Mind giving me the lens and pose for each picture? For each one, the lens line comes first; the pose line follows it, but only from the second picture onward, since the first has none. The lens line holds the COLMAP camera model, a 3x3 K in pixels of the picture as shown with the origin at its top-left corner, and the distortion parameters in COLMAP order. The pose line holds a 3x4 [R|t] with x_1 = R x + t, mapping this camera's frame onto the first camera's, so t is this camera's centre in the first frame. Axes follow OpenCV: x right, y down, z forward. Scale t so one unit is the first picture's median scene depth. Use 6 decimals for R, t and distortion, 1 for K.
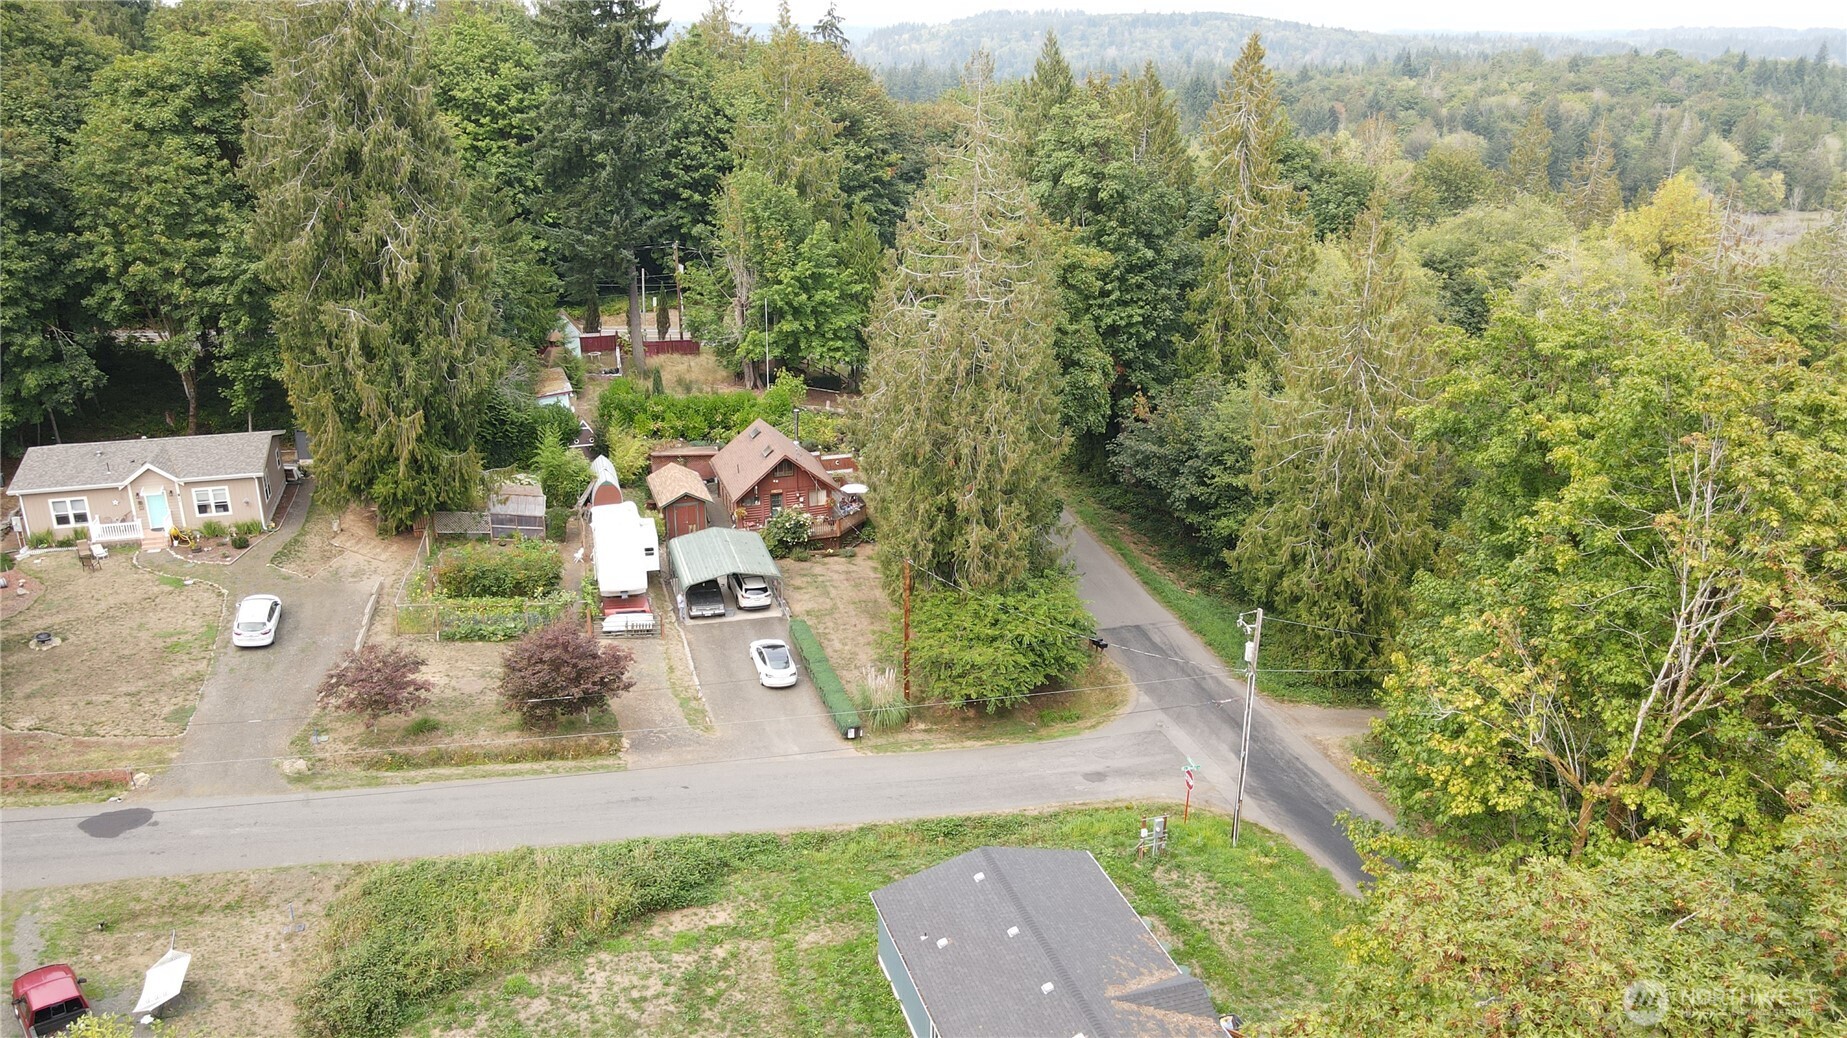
lens RADIAL K [[1358.9, 0, 938.0], [0, 1358.9, 515.0], [0, 0, 1]] dist [-0.003243, 0.033303]
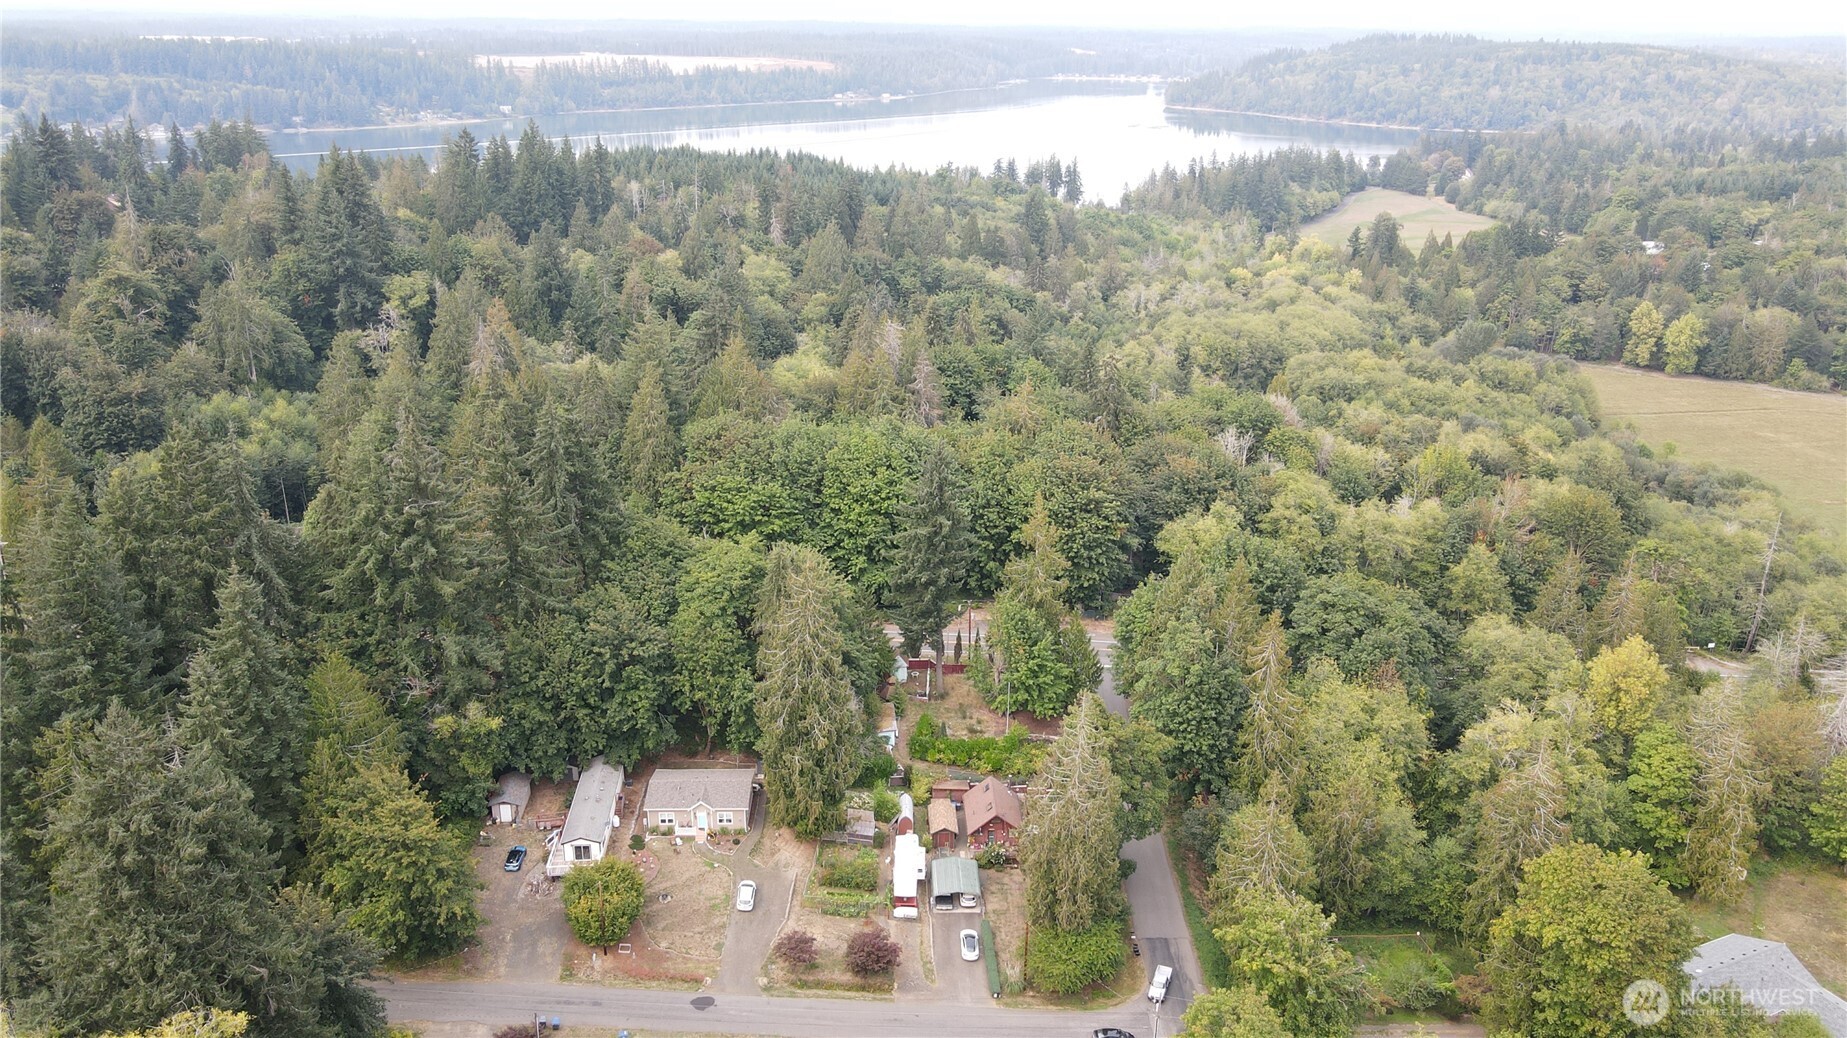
lens RADIAL K [[1358.9, 0, 949.6], [0, 1358.9, 523.3], [0, 0, 1]] dist [-0.003243, 0.033303]
pose [[0.967138, 0.095001, -0.235836, 0.254707], [-0.092234, 0.995477, 0.022765, -0.528040], [0.236932, -0.000265, 0.971526, -0.945173]]
